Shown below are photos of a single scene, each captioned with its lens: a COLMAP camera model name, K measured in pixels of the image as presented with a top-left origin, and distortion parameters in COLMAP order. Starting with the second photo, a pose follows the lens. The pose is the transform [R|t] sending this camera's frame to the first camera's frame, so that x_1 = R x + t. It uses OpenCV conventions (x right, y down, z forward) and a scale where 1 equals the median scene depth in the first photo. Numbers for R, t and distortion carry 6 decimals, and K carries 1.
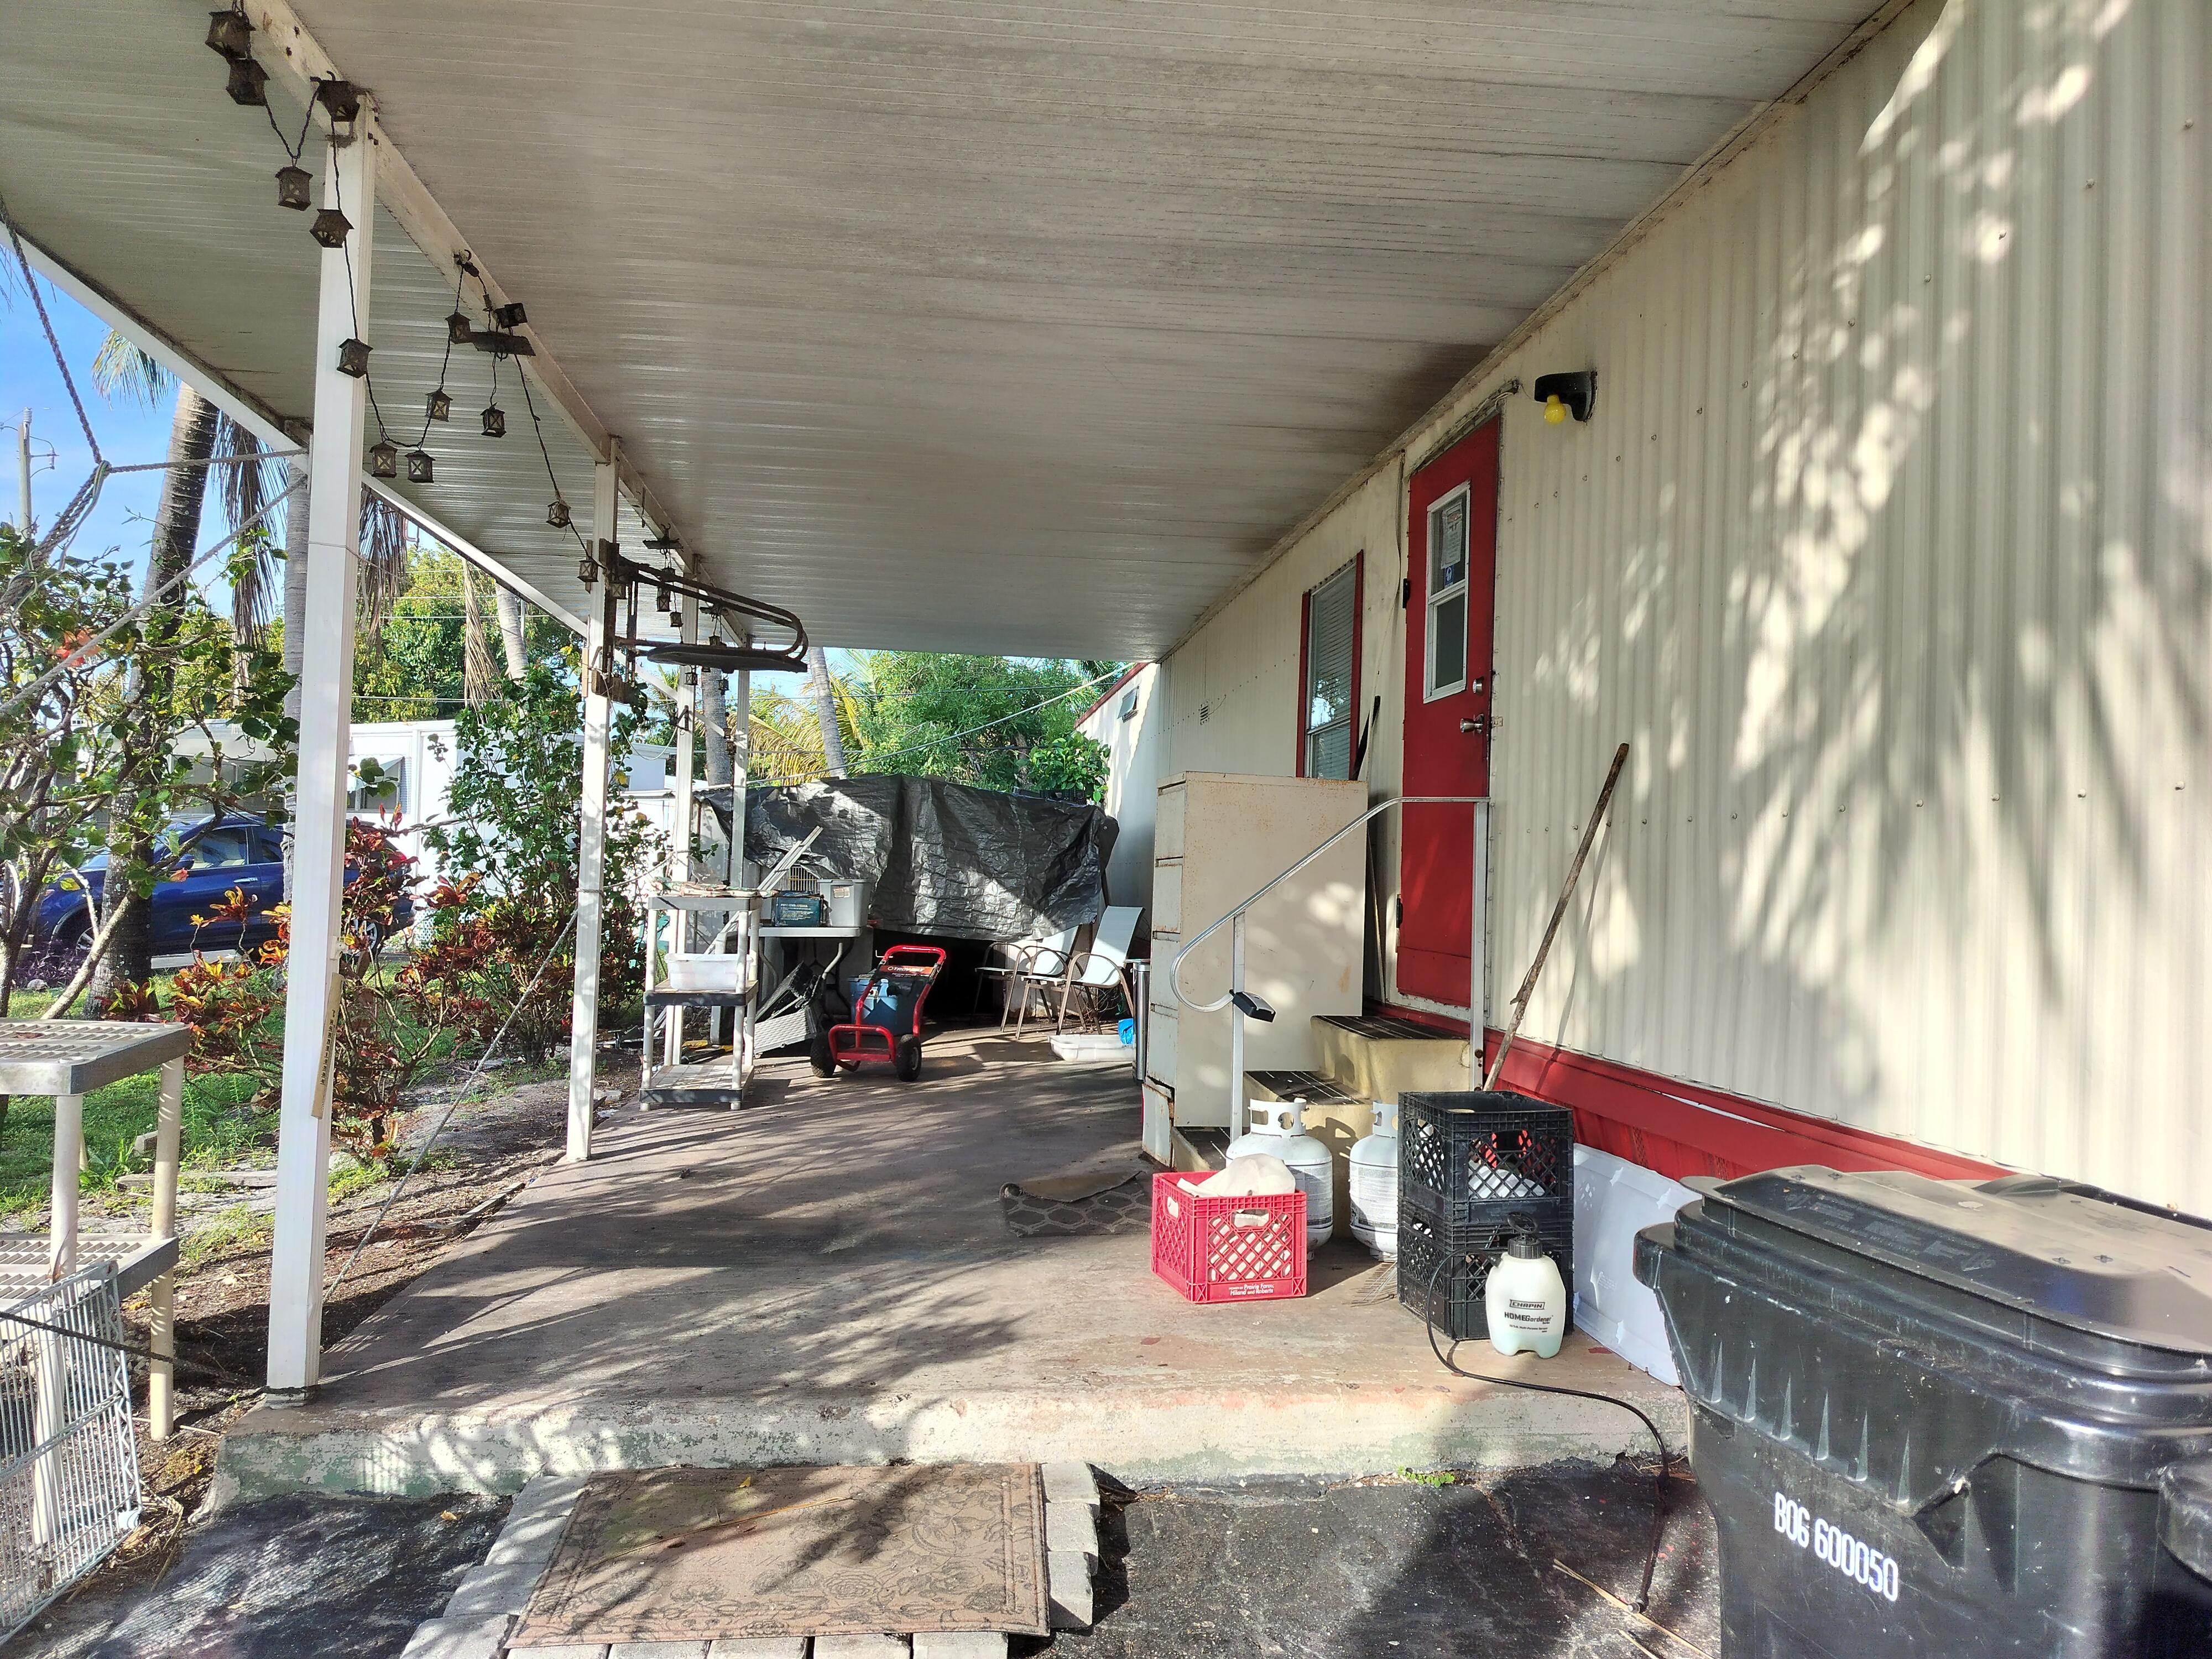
lens RADIAL K [[1522.3, 0, 1106.0], [0, 1522.3, 829.5], [0, 0, 1]] dist [-0.000838, -0.001033]
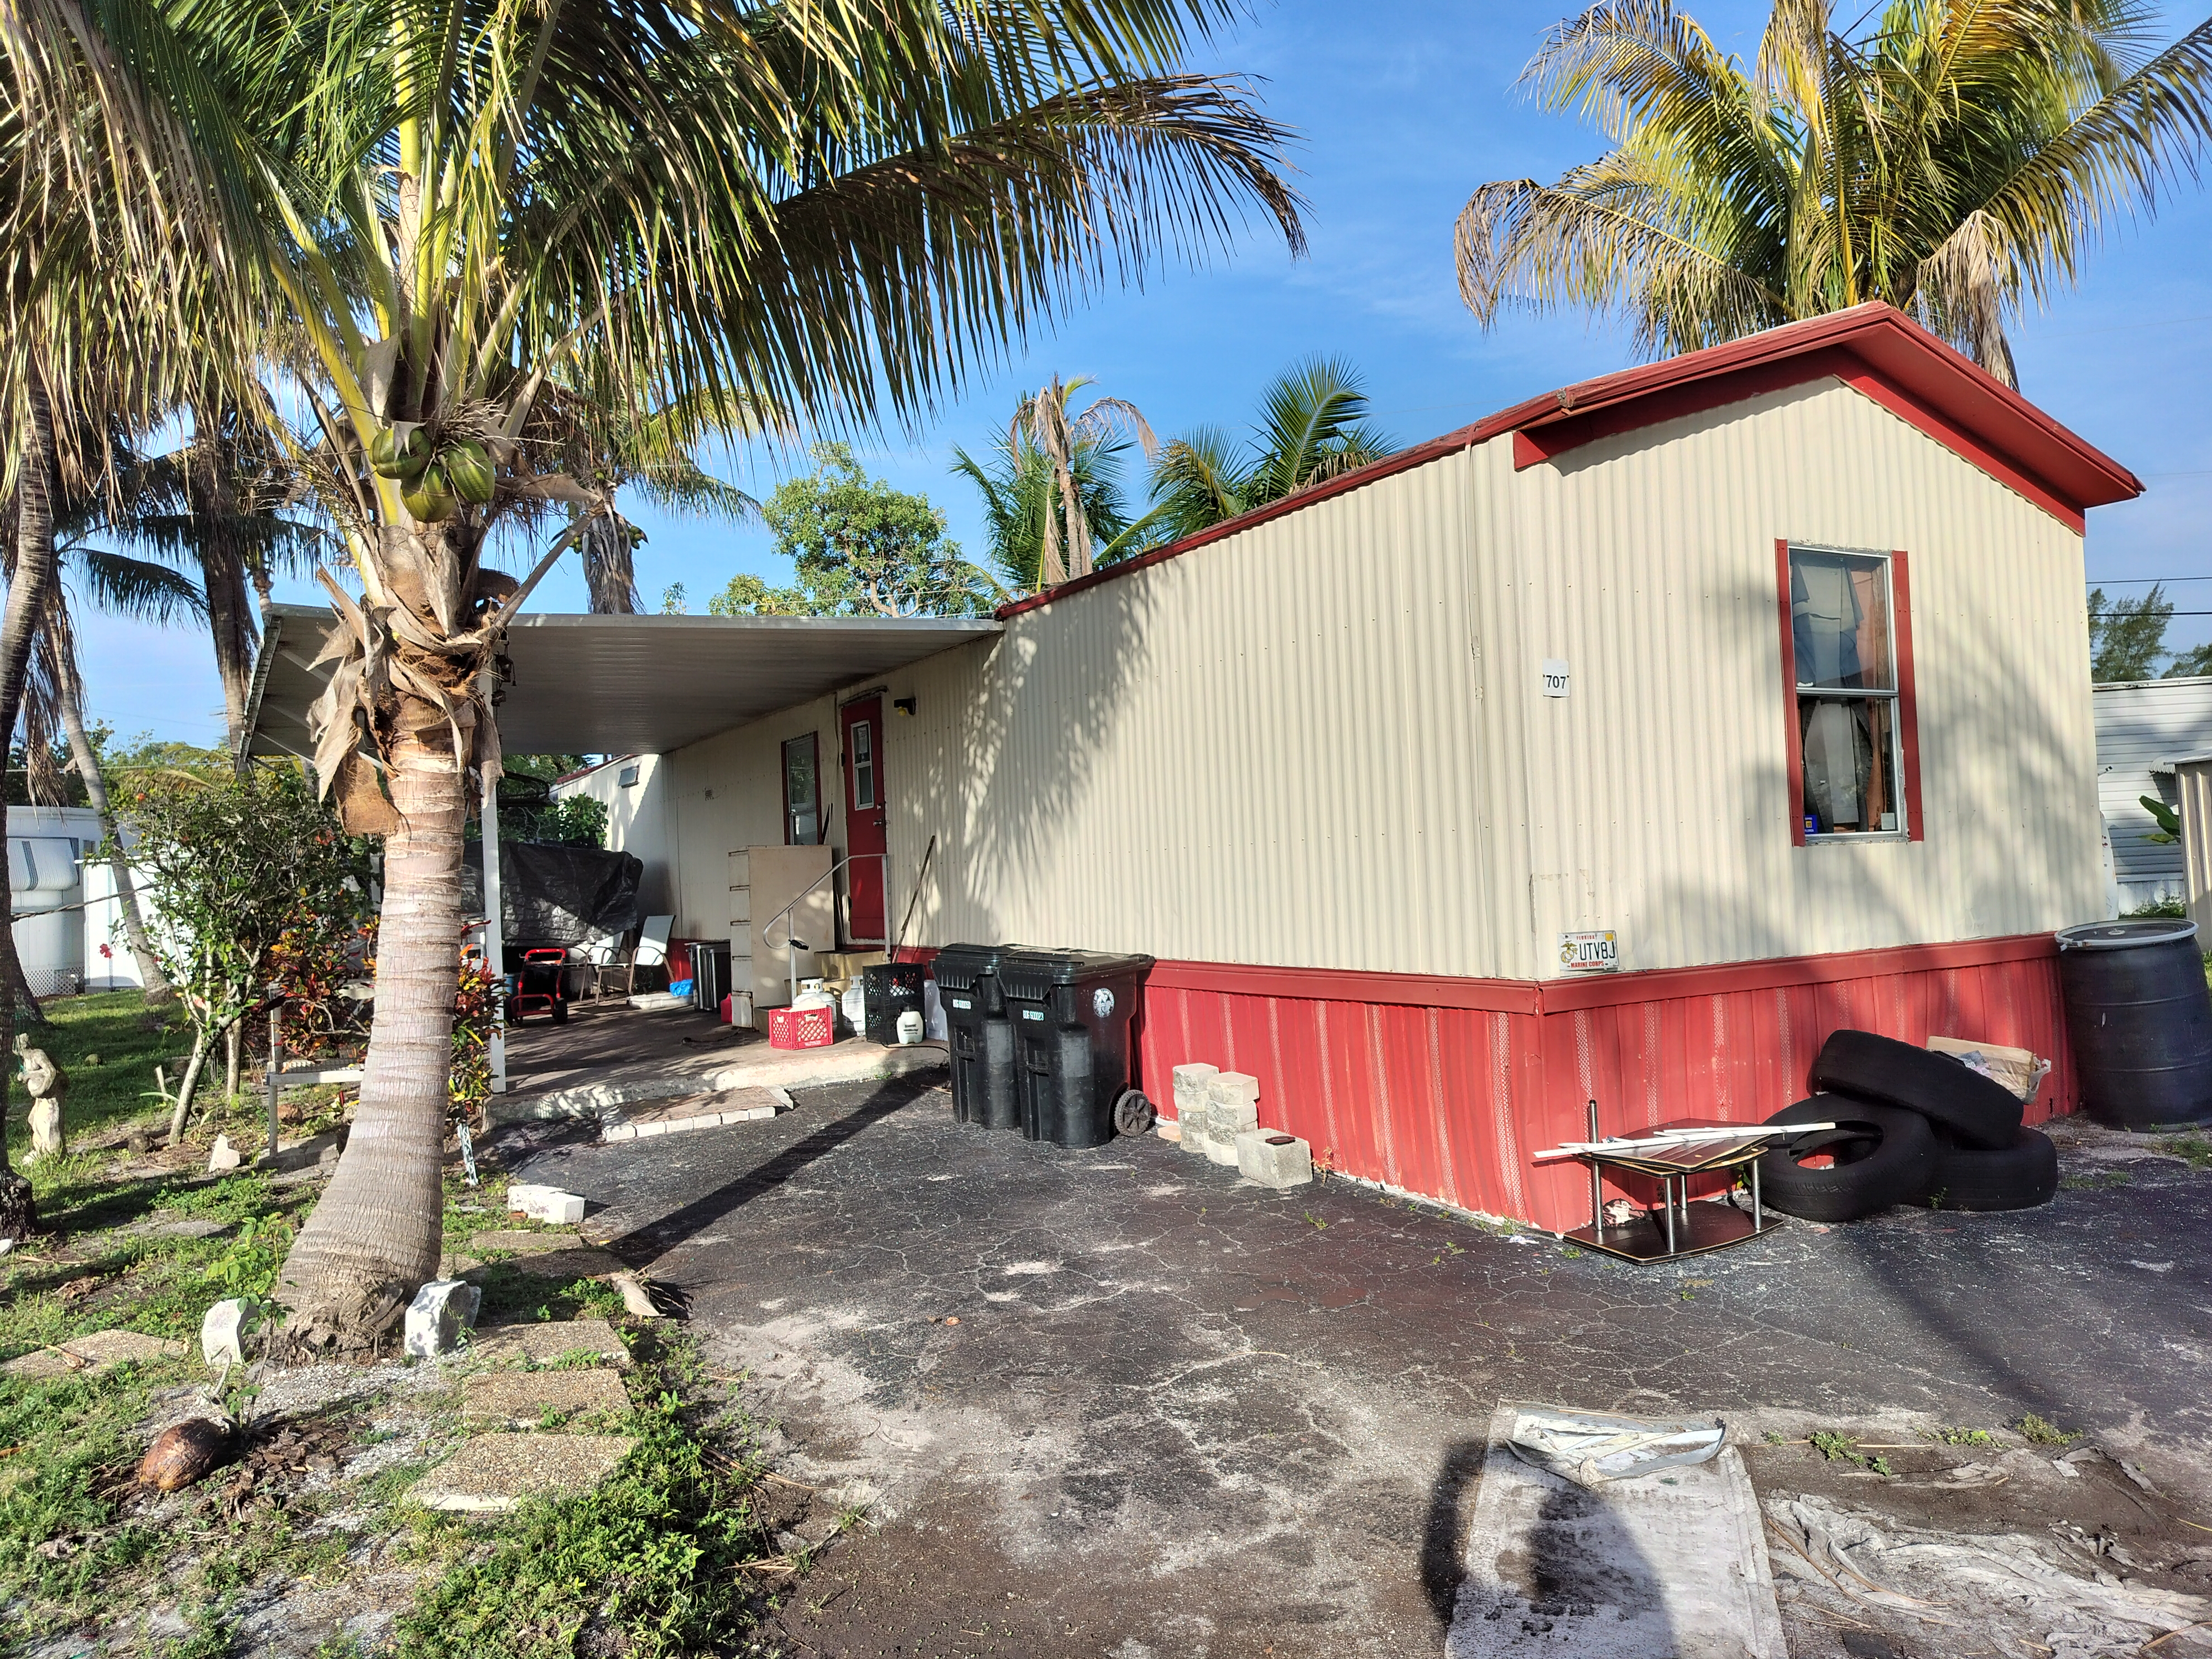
lens RADIAL K [[1550.5, 0, 1112.8], [0, 1550.5, 822.3], [0, 0, 1]] dist [0.089038, -0.093093]
pose [[0.918962, -0.059420, 0.389843, -0.436833], [0.060489, 0.998123, 0.009544, -0.078972], [-0.389679, 0.014811, 0.920832, -1.640850]]
